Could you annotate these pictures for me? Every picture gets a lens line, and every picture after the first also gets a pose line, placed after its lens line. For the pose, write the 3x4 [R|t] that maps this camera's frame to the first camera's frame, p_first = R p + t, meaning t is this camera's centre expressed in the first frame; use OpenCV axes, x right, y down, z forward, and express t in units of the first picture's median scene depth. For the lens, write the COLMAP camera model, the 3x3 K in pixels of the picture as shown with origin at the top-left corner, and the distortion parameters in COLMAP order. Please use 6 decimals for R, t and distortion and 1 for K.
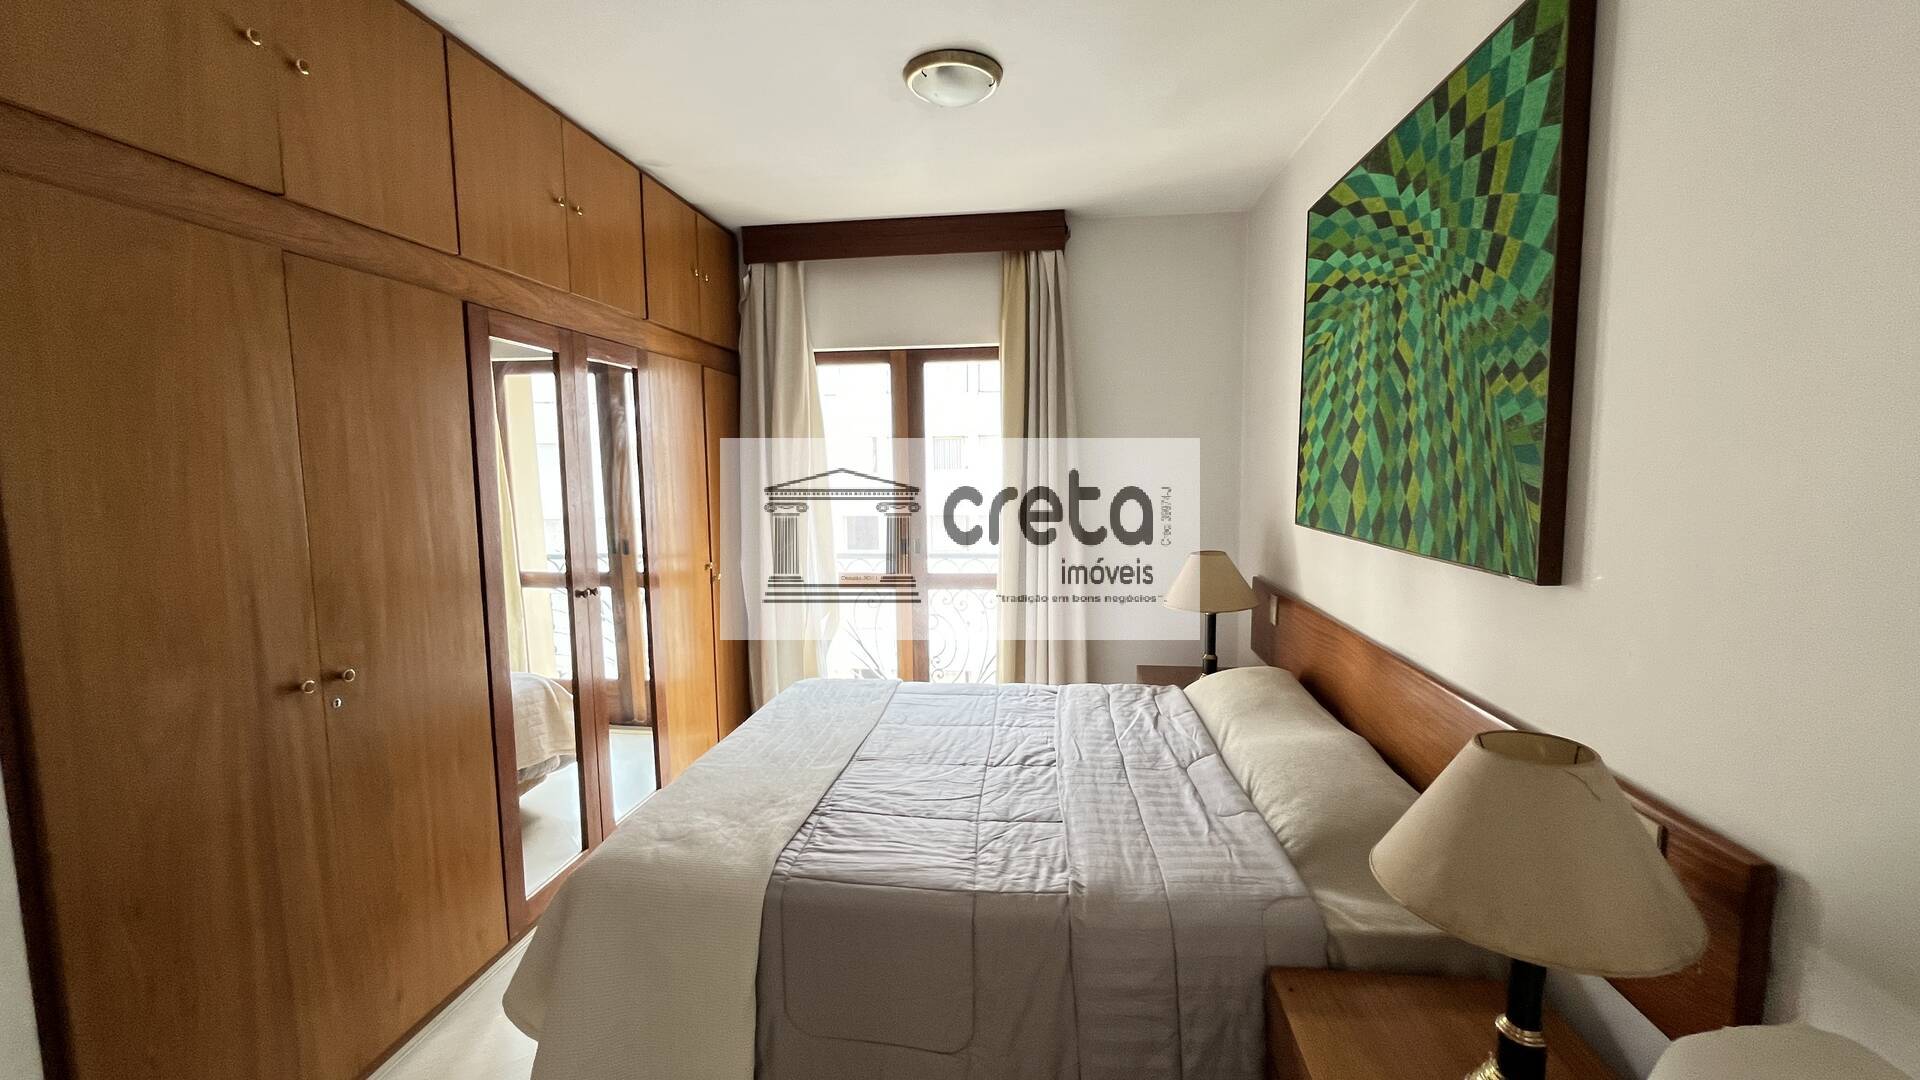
lens RADIAL K [[784.8, 0, 958.2], [0, 784.8, 542.6], [0, 0, 1]] dist [-0.004498, 0.000520]
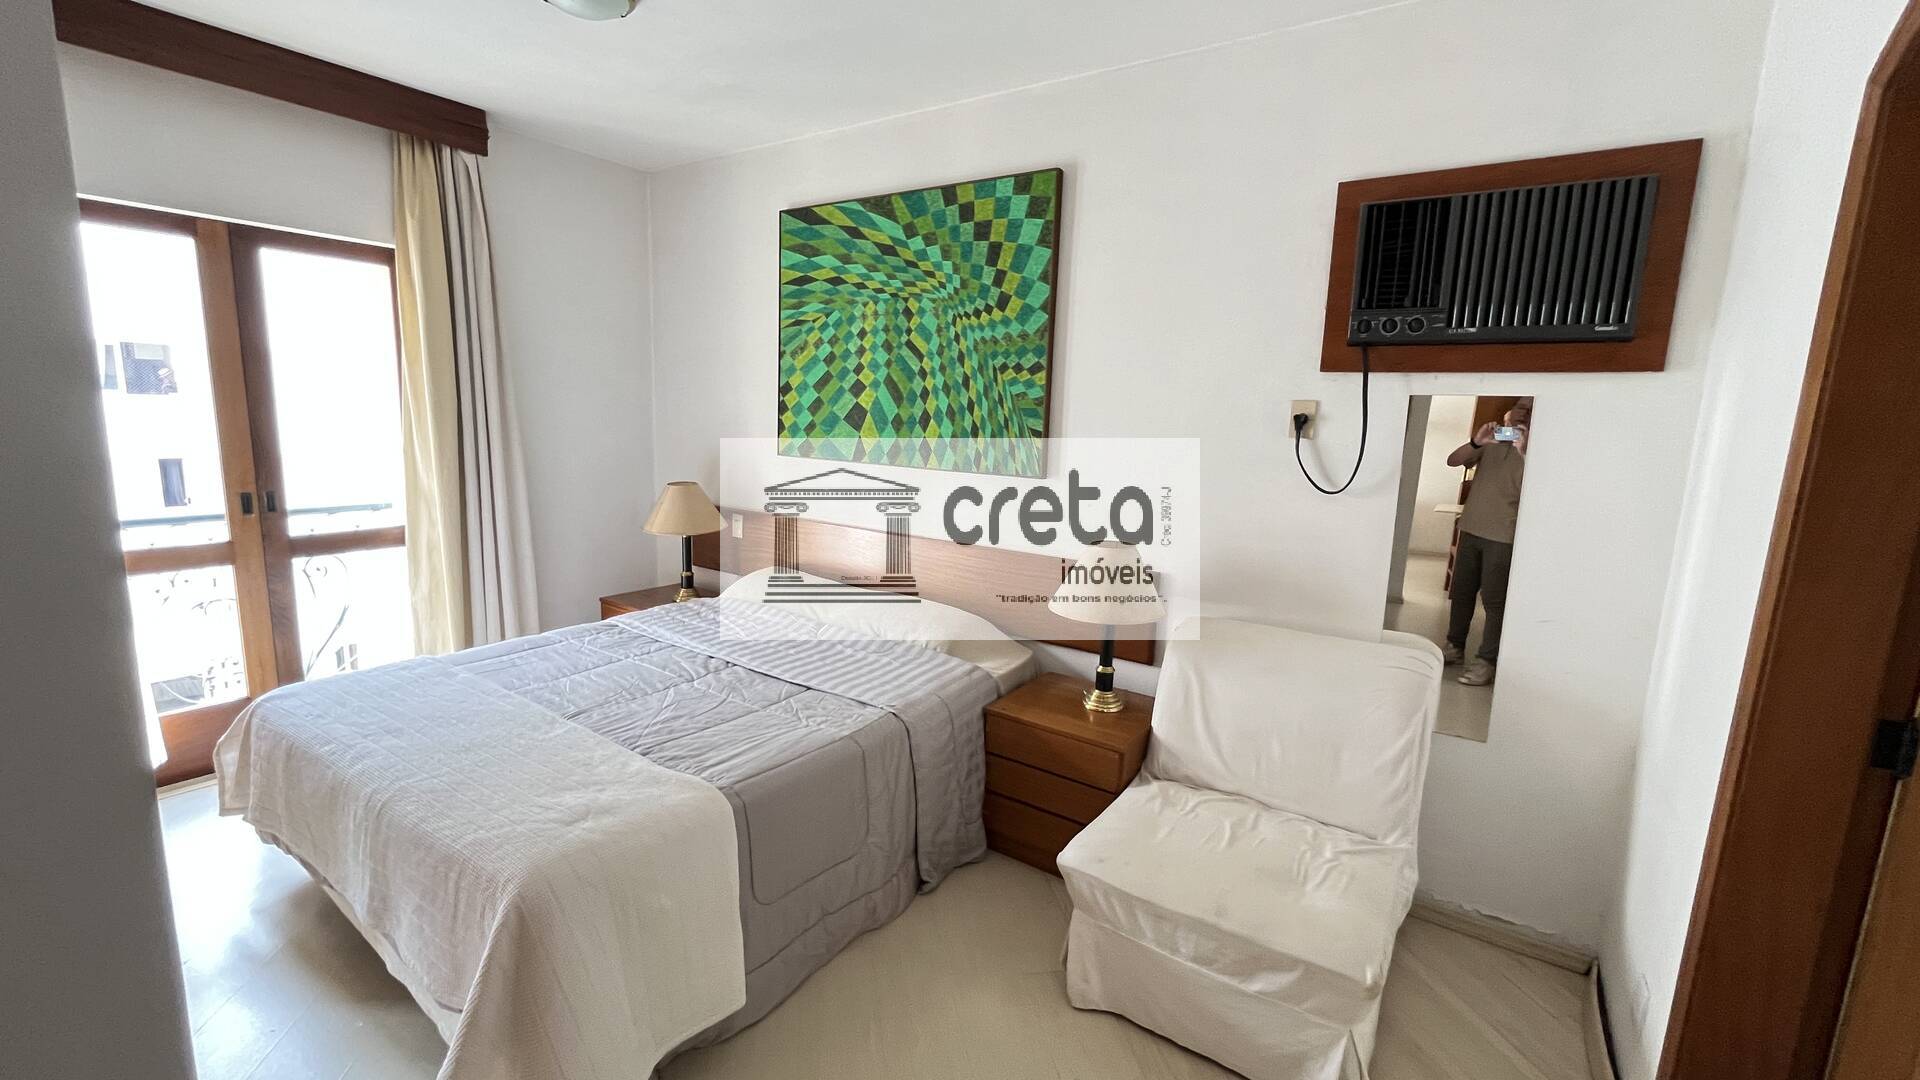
lens RADIAL K [[784.8, 0, 961.9], [0, 784.8, 542.9], [0, 0, 1]] dist [-0.004498, 0.000520]
pose [[0.459370, -0.121434, 0.879905, -0.870150], [0.049757, 0.992573, 0.111007, -0.013371], [-0.886850, -0.007212, 0.462001, 0.187811]]
